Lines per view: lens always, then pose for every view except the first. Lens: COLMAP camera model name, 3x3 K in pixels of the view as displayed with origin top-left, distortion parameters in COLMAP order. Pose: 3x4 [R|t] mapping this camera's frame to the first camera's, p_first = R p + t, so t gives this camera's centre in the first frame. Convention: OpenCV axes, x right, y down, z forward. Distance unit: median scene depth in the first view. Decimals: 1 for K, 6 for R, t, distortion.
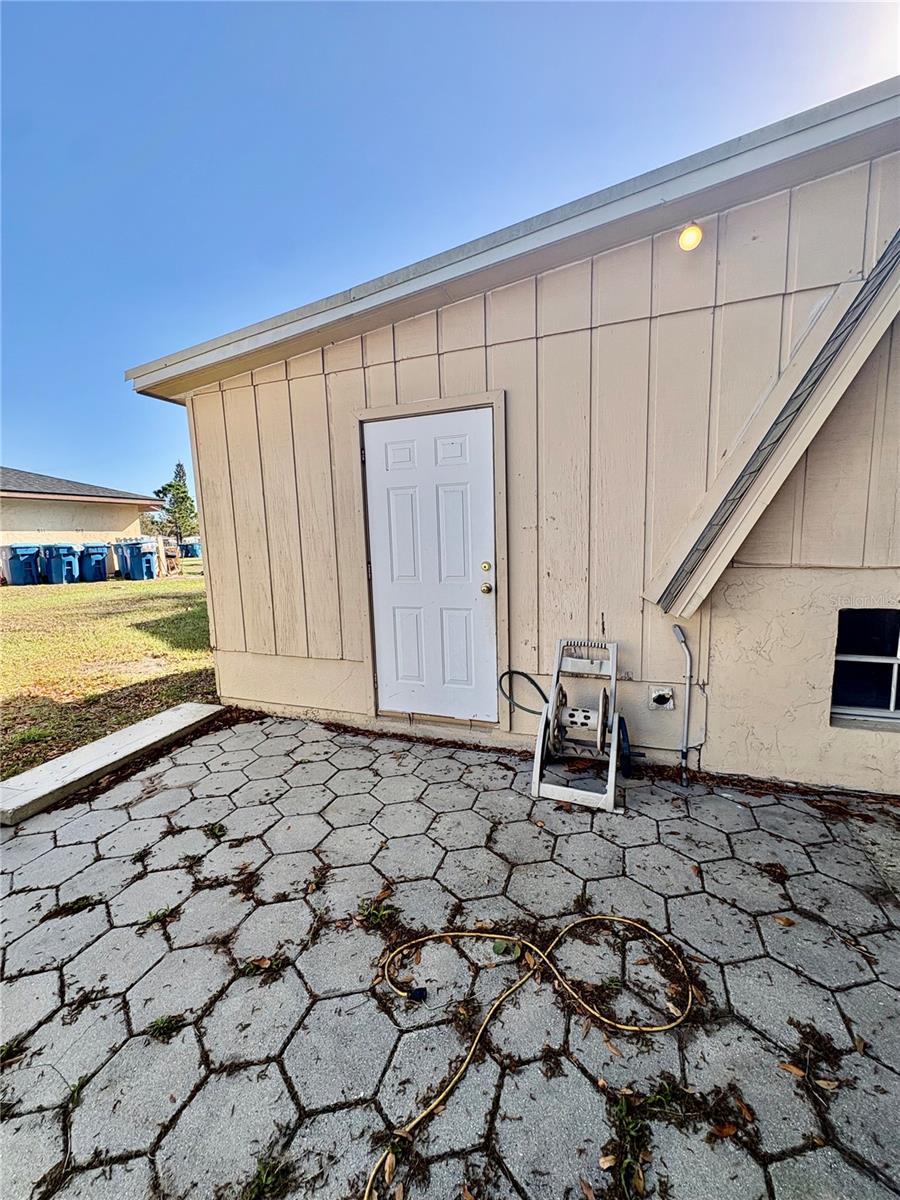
lens RADIAL K [[480.3, 0, 447.2], [0, 480.3, 596.9], [0, 0, 1]] dist [-0.008816, 0.000434]
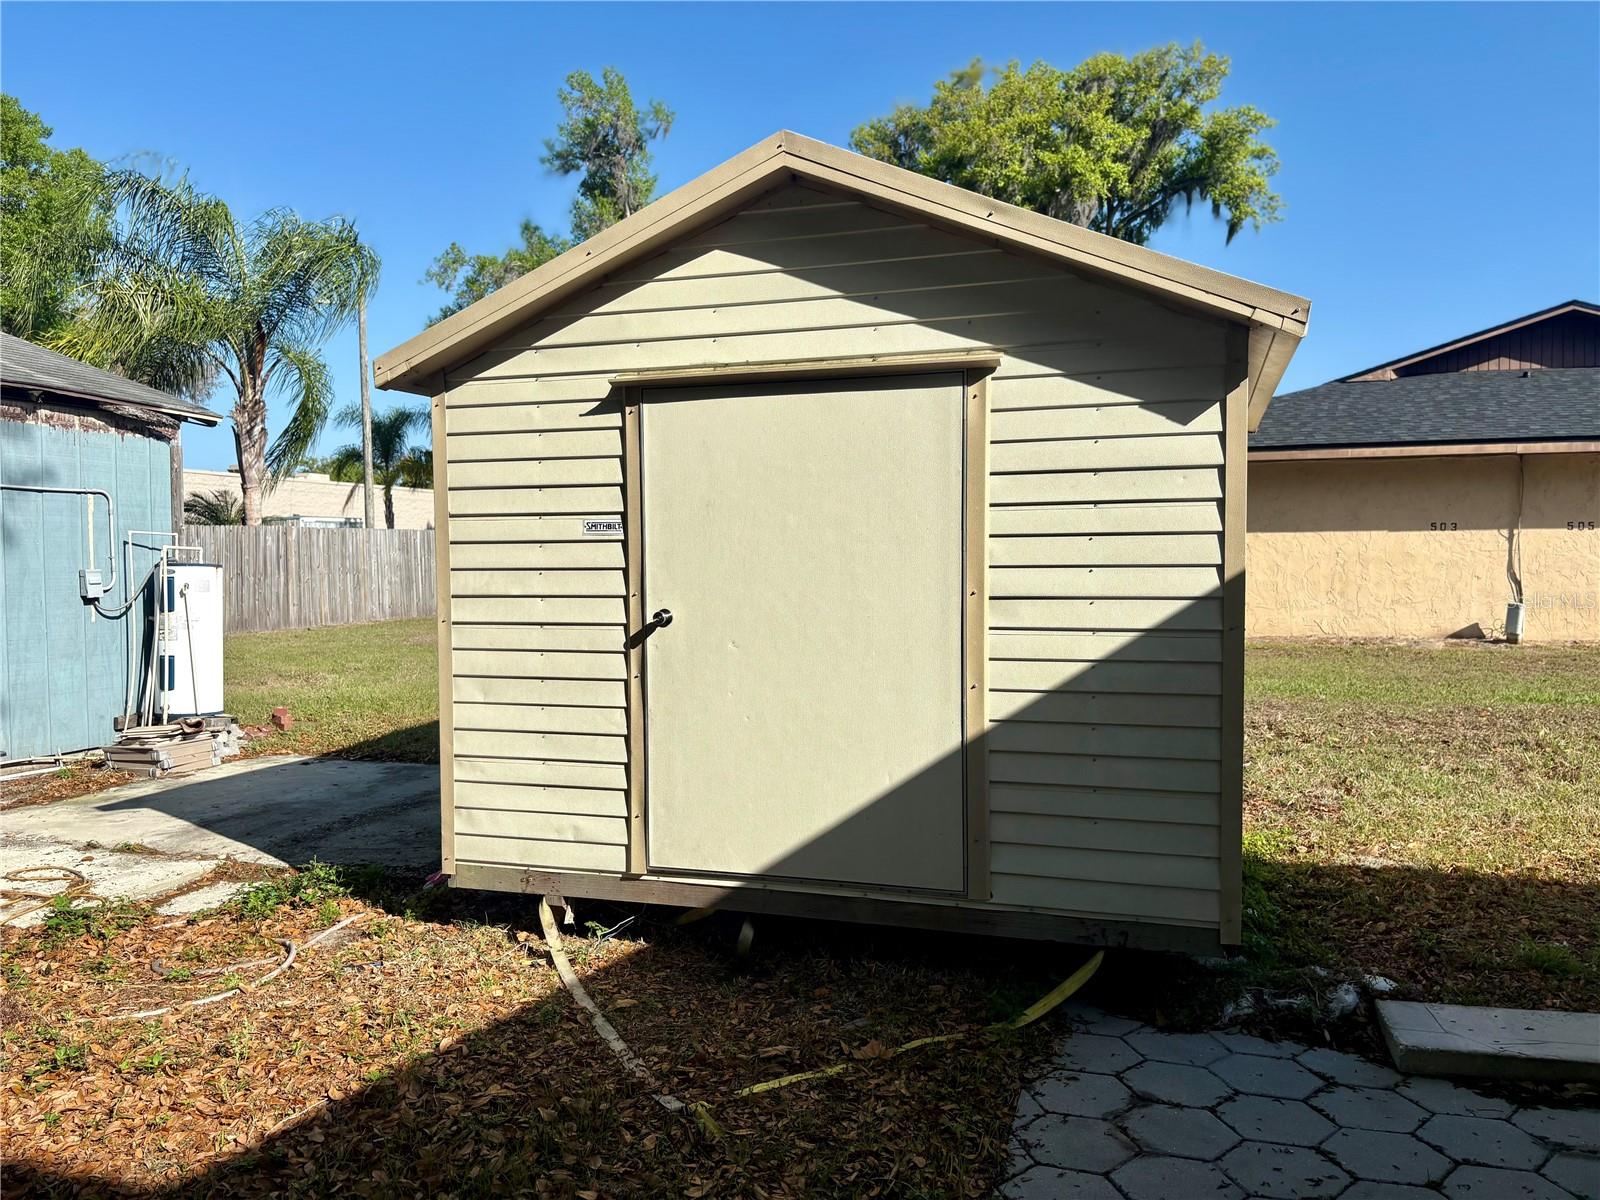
lens RADIAL K [[1209.0, 0, 794.5], [0, 1209.0, 615.0], [0, 0, 1]] dist [0.056362, -0.000534]
pose [[0.064632, 0.078674, -0.994803, 0.453888], [-0.133918, 0.988554, 0.069479, -0.065542], [0.988882, 0.128732, 0.074429, 0.093969]]
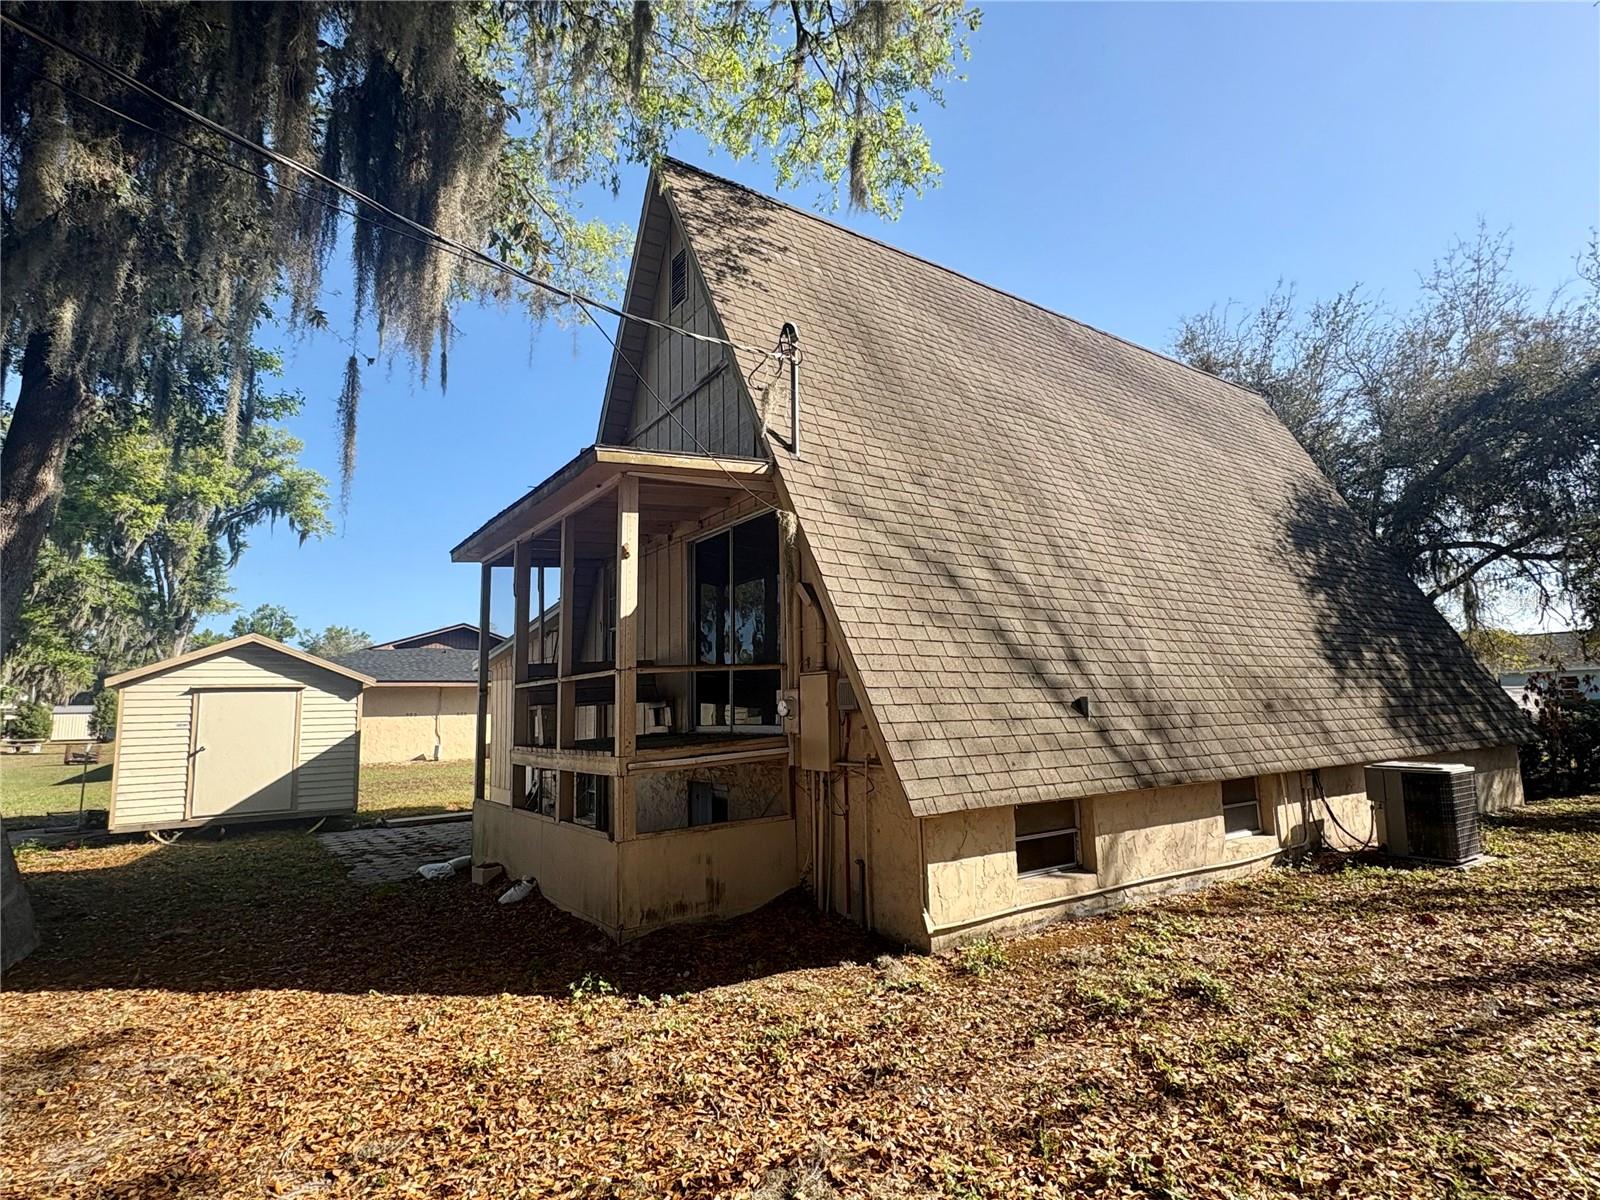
lens RADIAL K [[825.3, 0, 792.2], [0, 825.3, 602.5], [0, 0, 1]] dist [-0.001248, 0.002370]
pose [[0.822372, -0.066510, -0.565049, 3.695270], [-0.077353, 0.970852, -0.226855, 0.068378], [0.563667, 0.230268, 0.793257, -1.742976]]
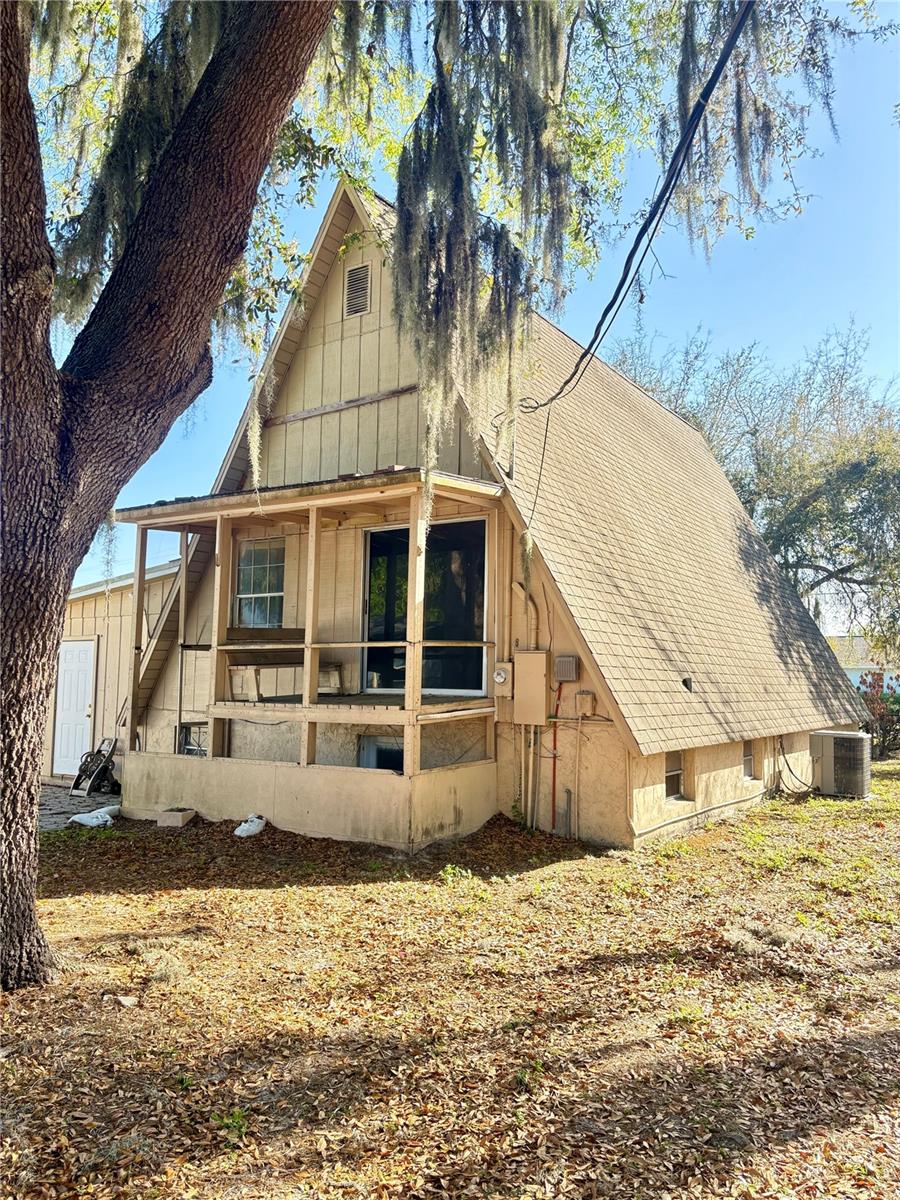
lens RADIAL K [[906.8, 0, 453.8], [0, 906.8, 589.7], [0, 0, 1]] dist [0.056362, -0.000534]
pose [[0.975922, 0.022443, -0.216961, 2.860091], [-0.072304, 0.971738, -0.224717, 0.289265], [0.205786, 0.234993, 0.949963, -3.180577]]
